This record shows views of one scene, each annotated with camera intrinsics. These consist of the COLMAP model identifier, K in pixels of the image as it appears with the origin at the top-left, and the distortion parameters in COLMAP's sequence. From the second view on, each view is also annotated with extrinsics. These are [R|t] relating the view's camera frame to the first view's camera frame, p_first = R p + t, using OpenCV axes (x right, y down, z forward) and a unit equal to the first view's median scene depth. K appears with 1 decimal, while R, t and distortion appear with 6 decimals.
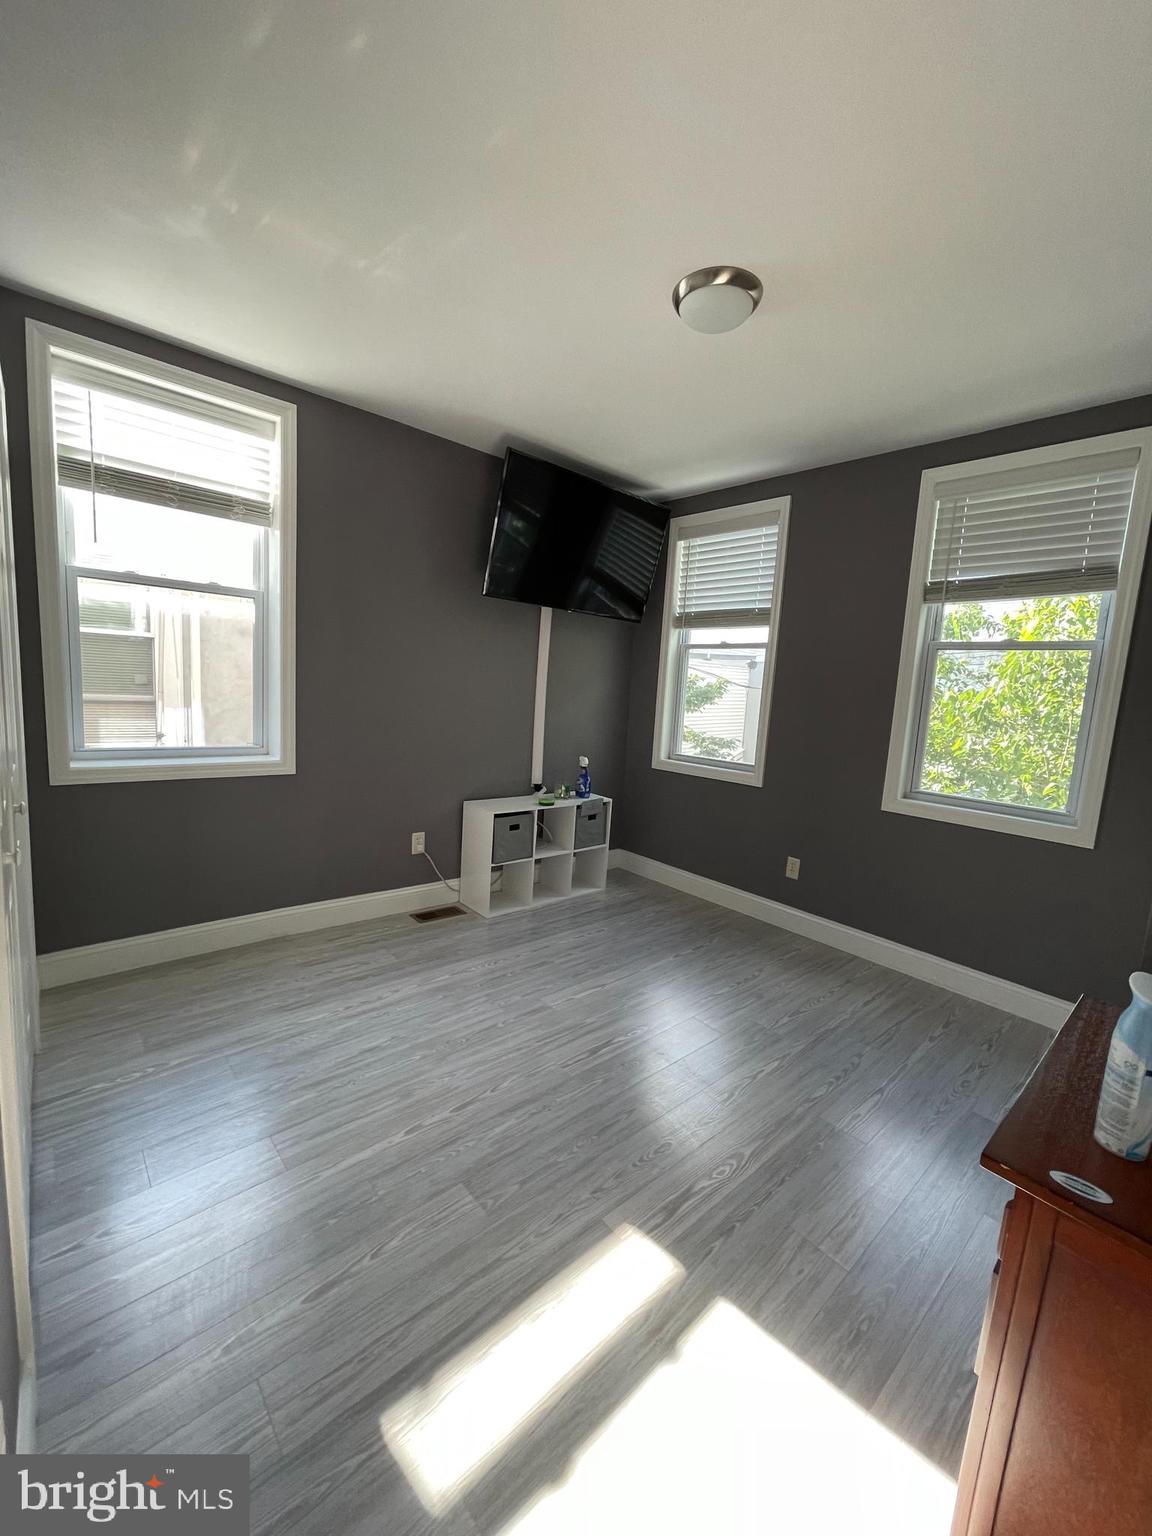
lens RADIAL K [[618.4, 0, 577.8], [0, 618.4, 770.8], [0, 0, 1]] dist [-0.001432, 0.000843]
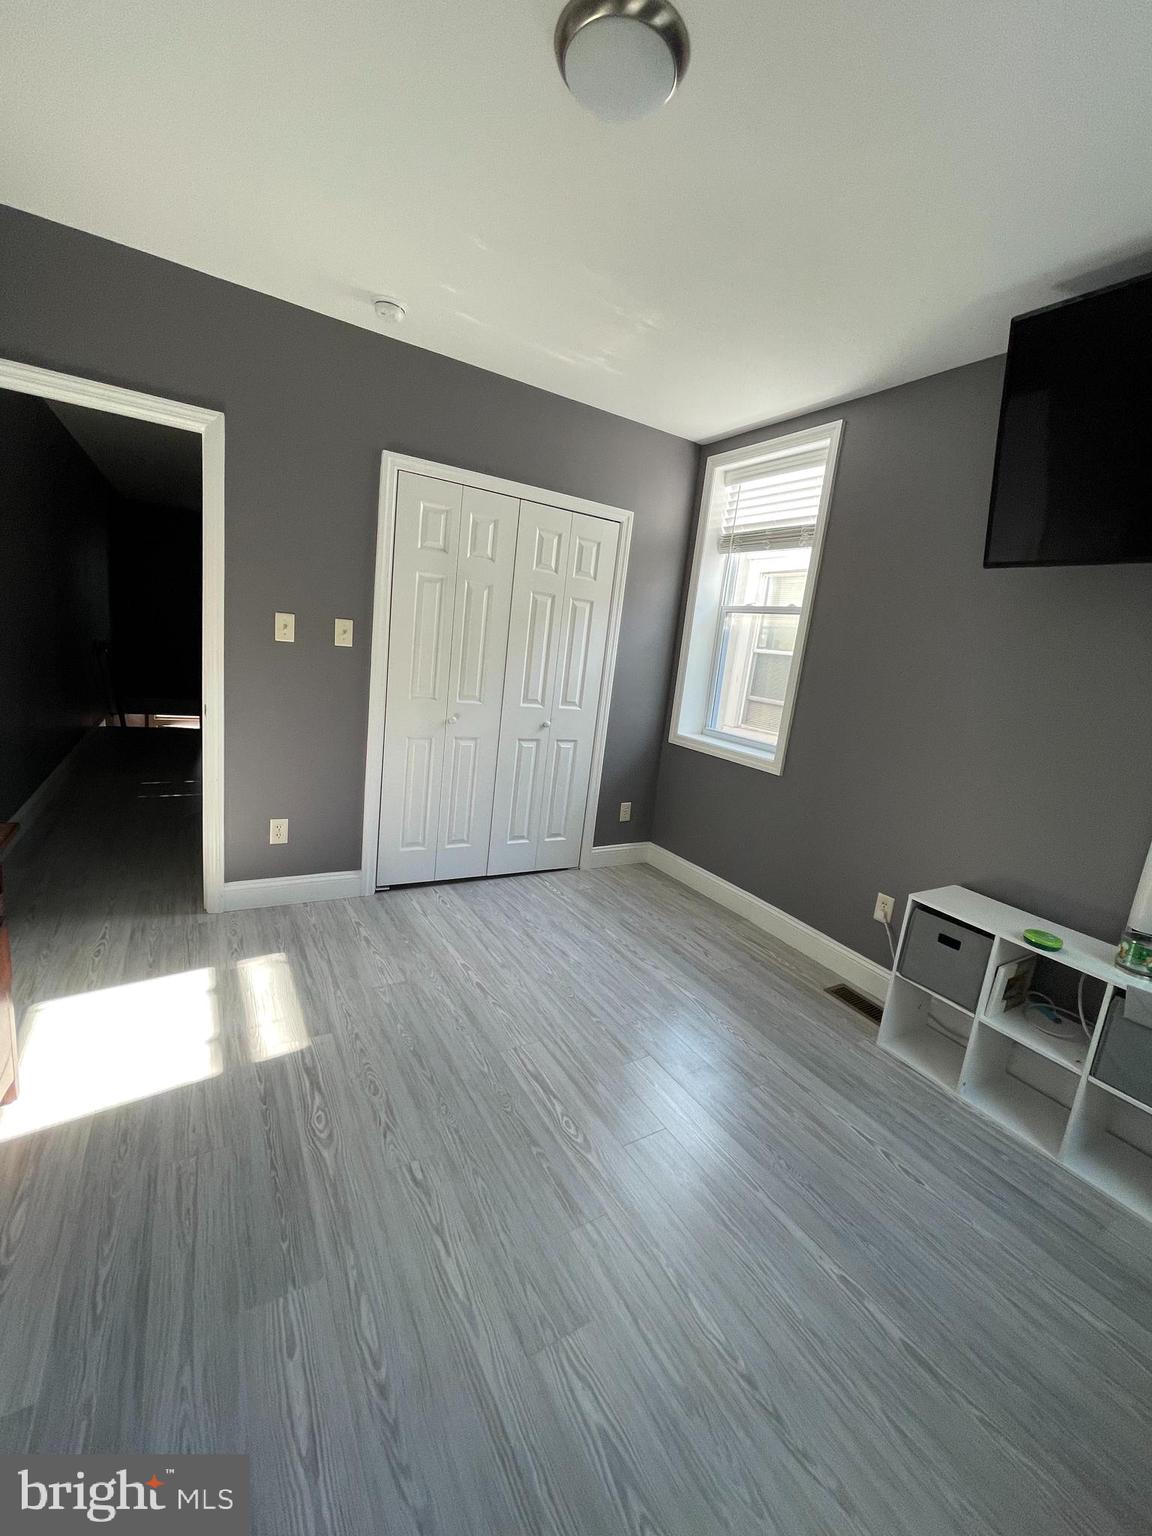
lens RADIAL K [[618.4, 0, 577.5], [0, 618.4, 766.4], [0, 0, 1]] dist [-0.001432, 0.000843]
pose [[-0.174314, 0.115312, -0.977915, 0.765246], [-0.256762, 0.953440, 0.158194, -0.106231], [0.950625, 0.278667, -0.136590, 0.990976]]
